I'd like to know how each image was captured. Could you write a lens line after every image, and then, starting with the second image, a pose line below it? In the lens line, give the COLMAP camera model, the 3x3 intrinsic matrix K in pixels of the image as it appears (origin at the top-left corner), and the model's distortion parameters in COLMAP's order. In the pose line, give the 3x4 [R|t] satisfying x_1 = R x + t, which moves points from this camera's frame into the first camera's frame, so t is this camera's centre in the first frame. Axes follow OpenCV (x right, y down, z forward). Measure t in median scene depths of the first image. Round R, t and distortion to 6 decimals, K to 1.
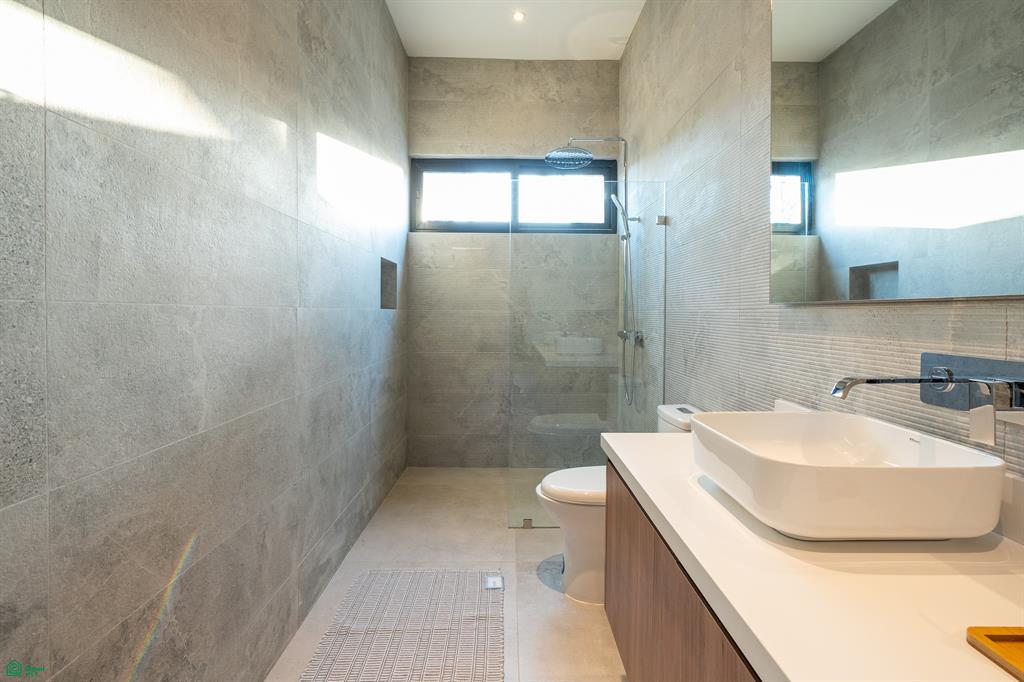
lens RADIAL K [[470.2, 0, 528.9], [0, 470.2, 321.9], [0, 0, 1]] dist [-0.007698, 0.005736]
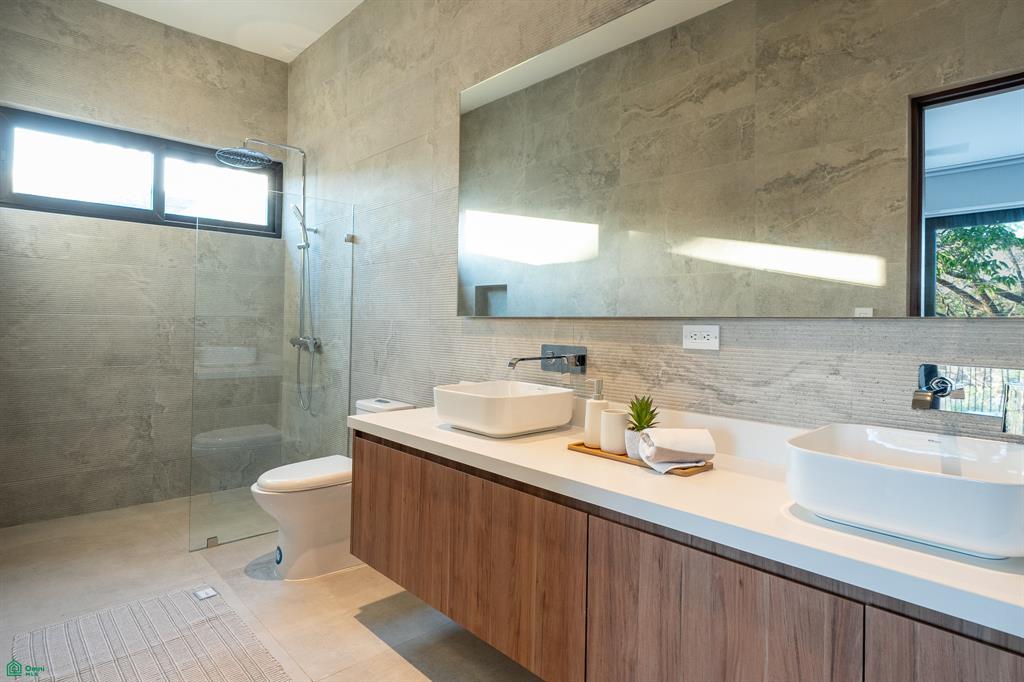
lens RADIAL K [[561.8, 0, 512.9], [0, 561.8, 333.8], [0, 0, 1]] dist [0.007364, 0.002457]
pose [[0.748899, -0.005709, 0.662660, -0.241350], [0.000818, 0.999970, 0.007691, 0.001182], [-0.662684, -0.005218, 0.748881, -0.201415]]
